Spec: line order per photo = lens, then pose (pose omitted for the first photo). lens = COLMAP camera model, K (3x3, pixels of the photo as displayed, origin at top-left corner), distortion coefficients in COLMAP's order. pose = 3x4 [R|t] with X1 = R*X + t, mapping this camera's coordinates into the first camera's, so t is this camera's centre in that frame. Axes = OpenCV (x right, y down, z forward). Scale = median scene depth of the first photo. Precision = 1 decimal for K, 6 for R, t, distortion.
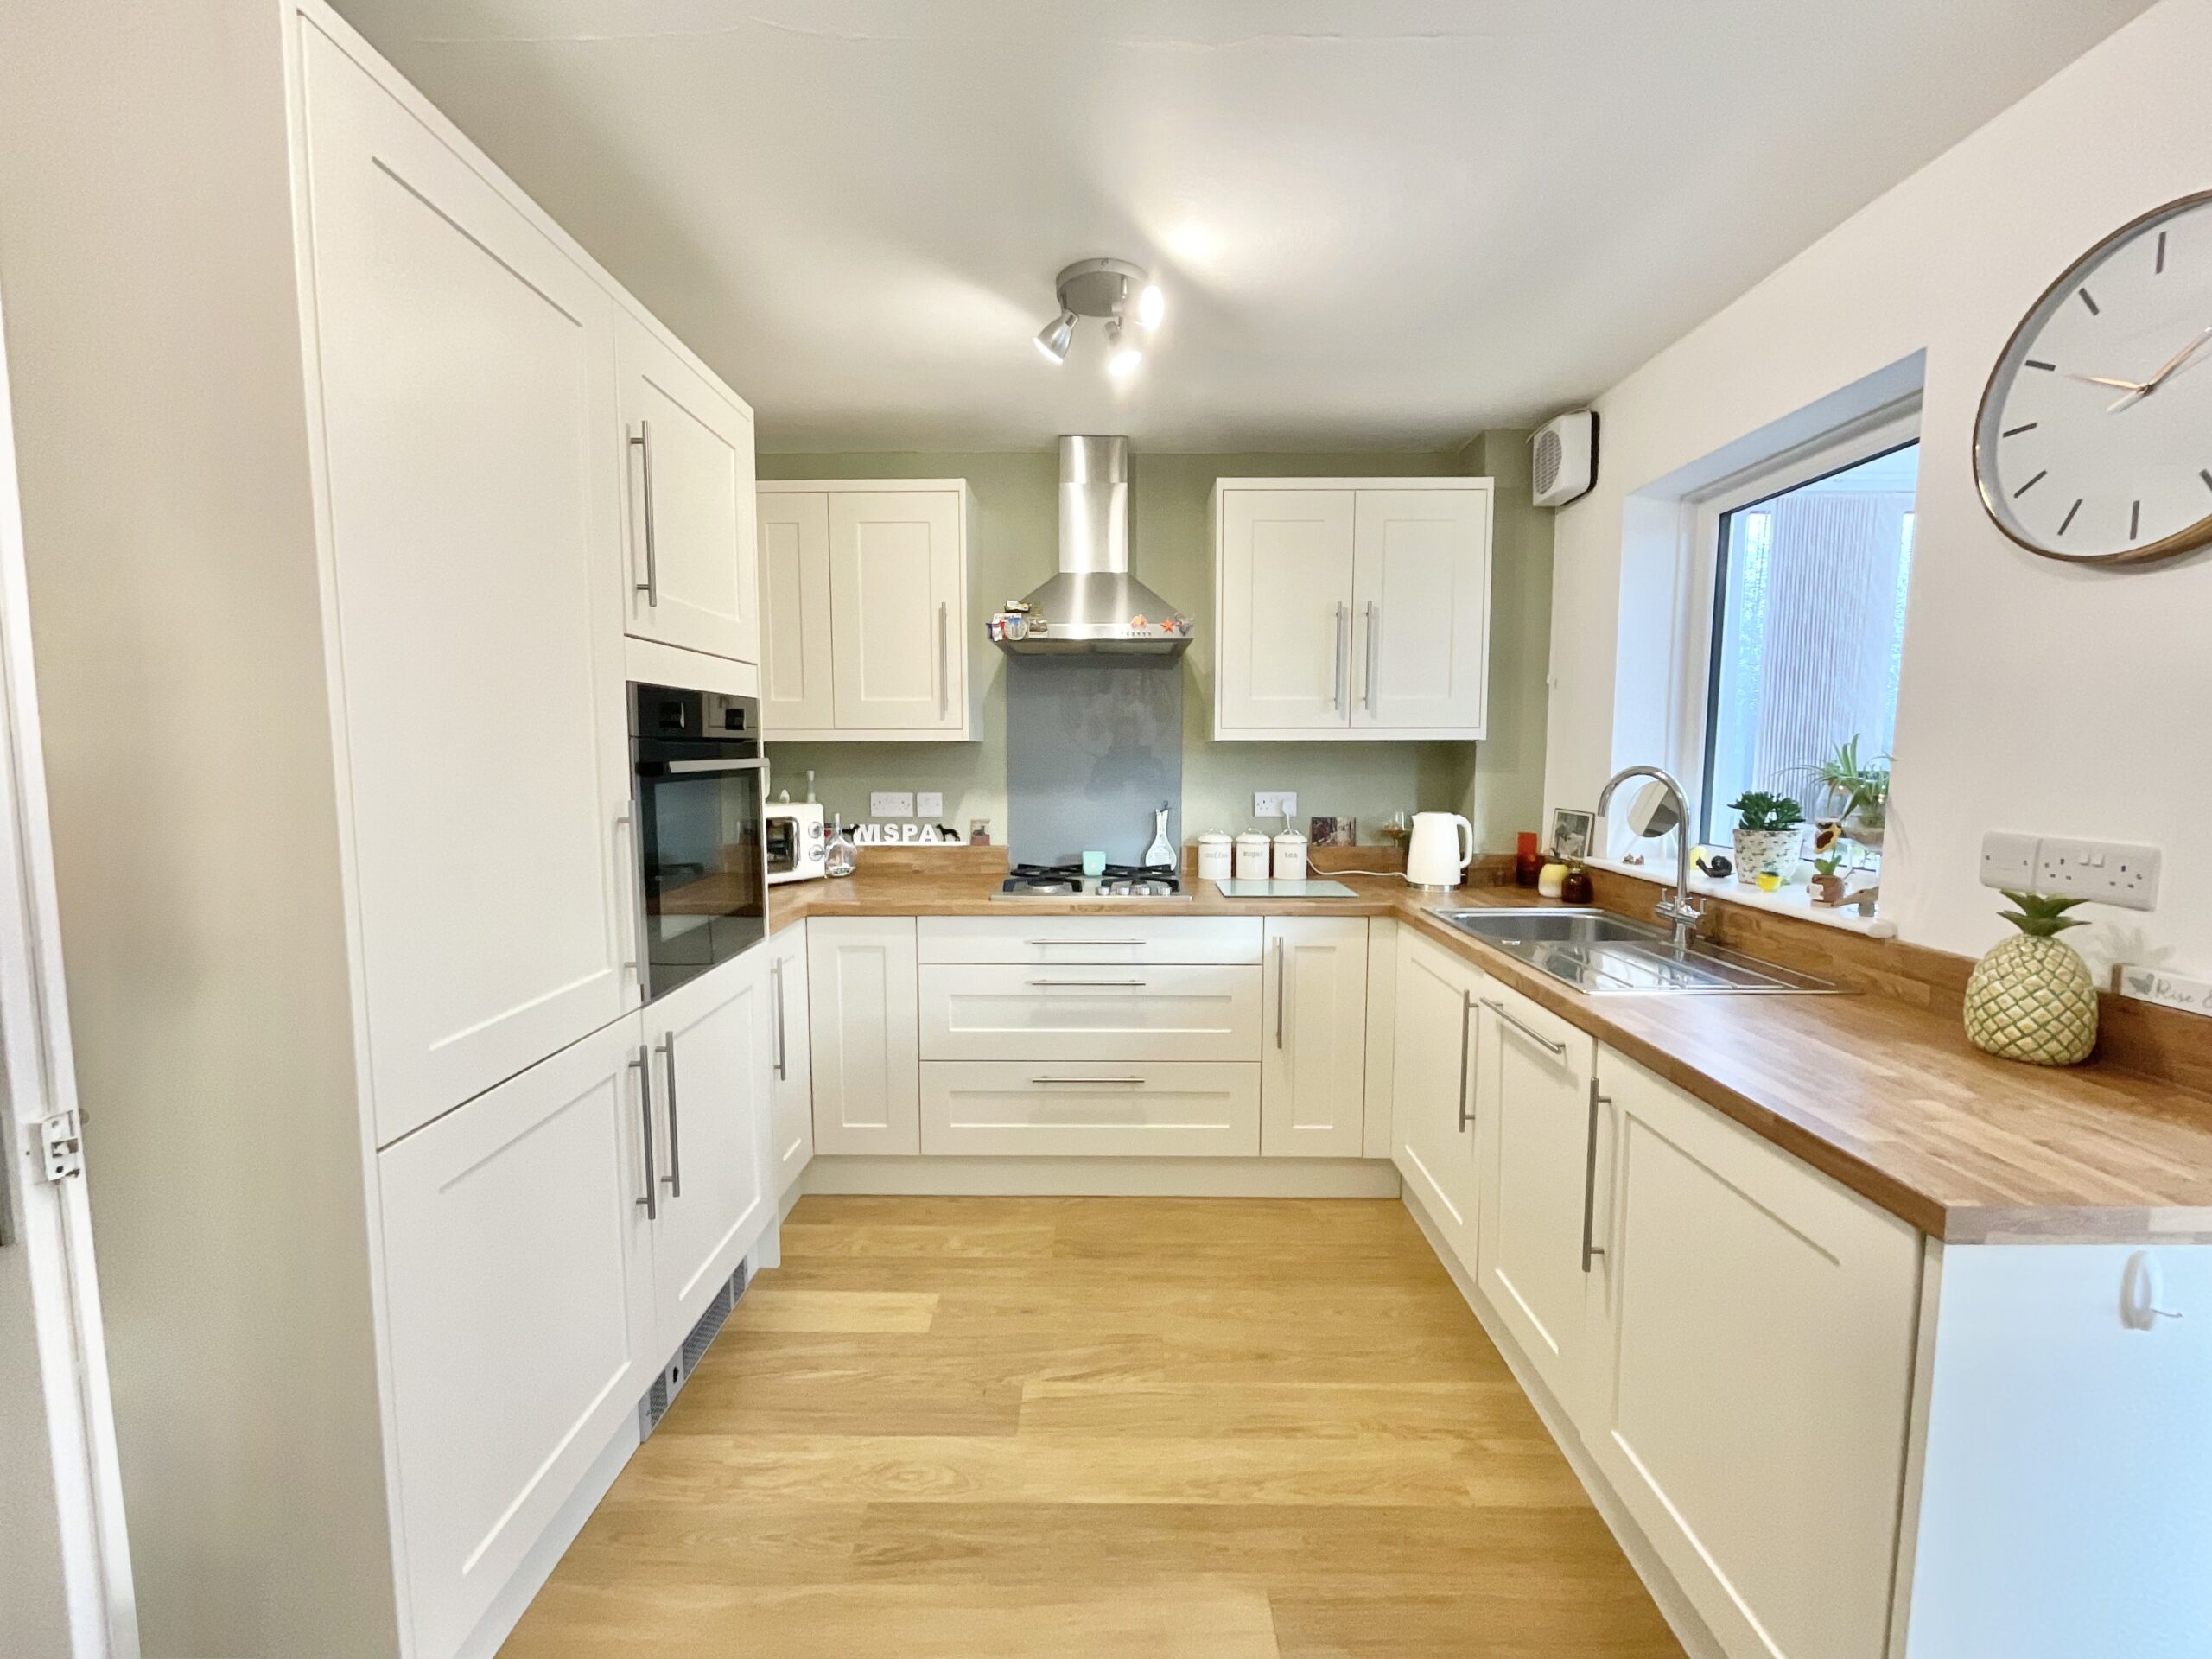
lens RADIAL K [[902.7, 0, 1112.2], [0, 902.7, 831.2], [0, 0, 1]] dist [-0.000583, 0.000924]
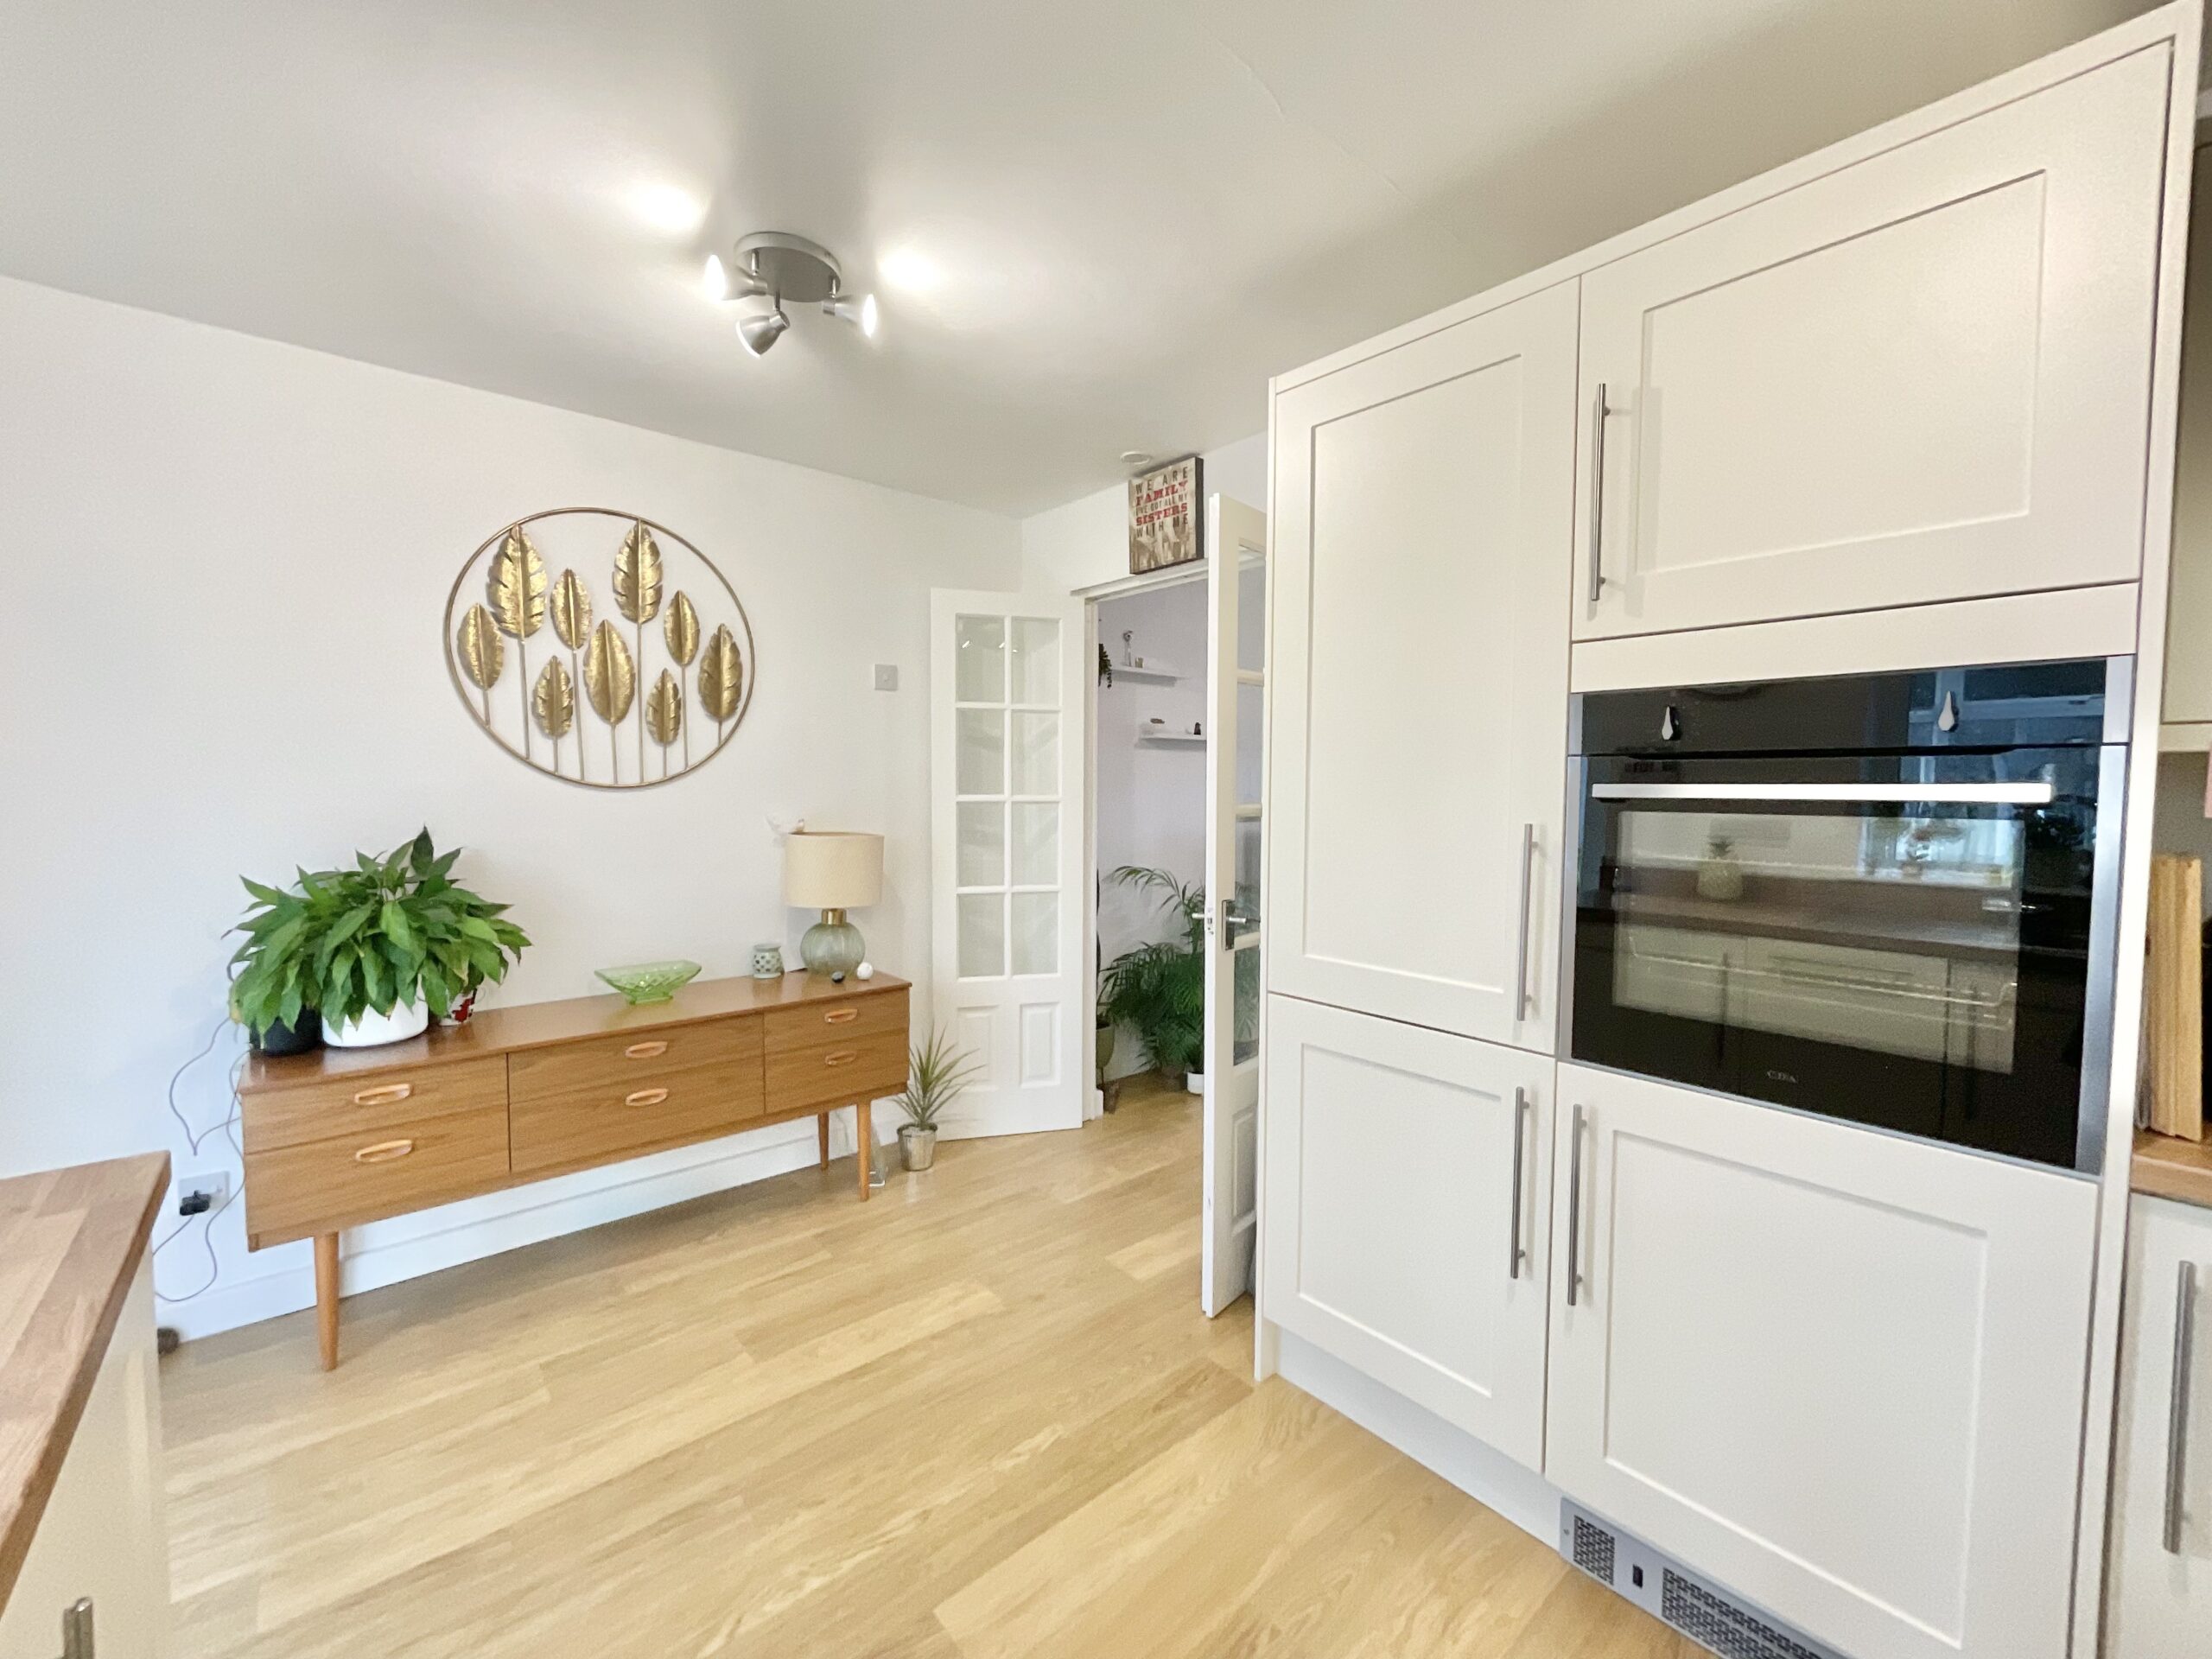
lens RADIAL K [[902.7, 0, 1103.5], [0, 902.7, 830.1], [0, 0, 1]] dist [-0.000583, 0.000924]
pose [[-0.756812, 0.029158, -0.652982, 0.278356], [-0.063586, 0.990982, 0.117947, -0.073460], [0.650533, 0.130784, -0.748133, 0.946288]]
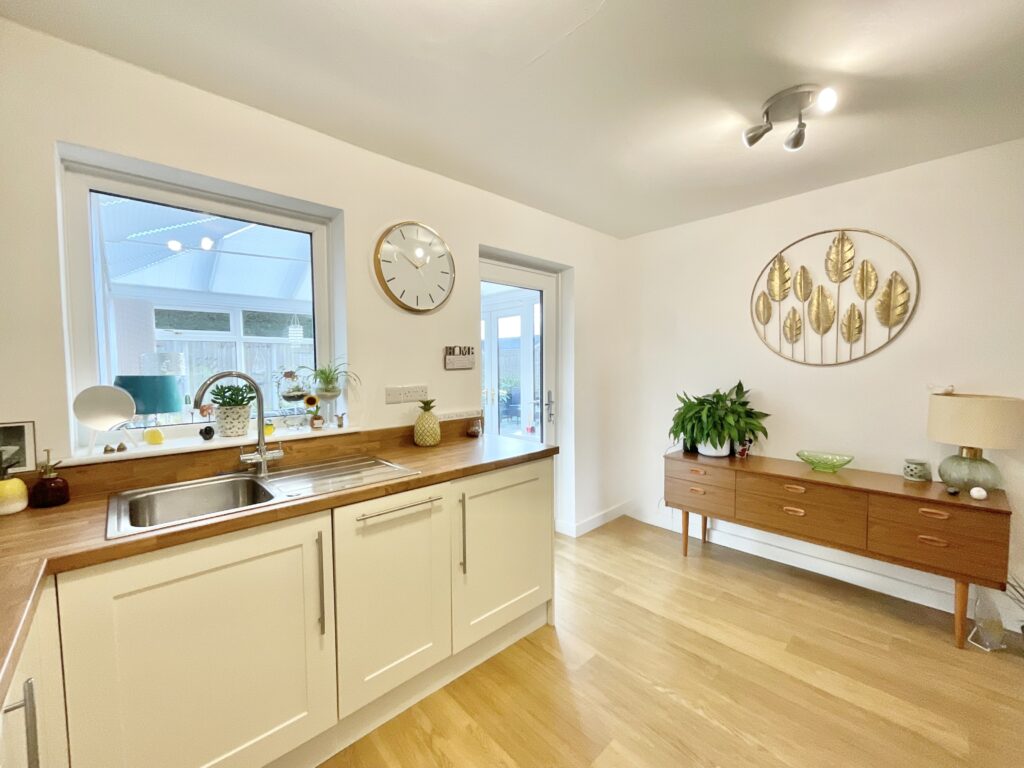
lens RADIAL K [[417.9, 0, 510.0], [0, 417.9, 384.6], [0, 0, 1]] dist [-0.000583, 0.000924]
pose [[-0.681525, -0.030640, 0.731153, -0.228729], [0.073204, 0.991257, 0.109775, -0.081962], [-0.728124, 0.128338, -0.673324, 1.017041]]
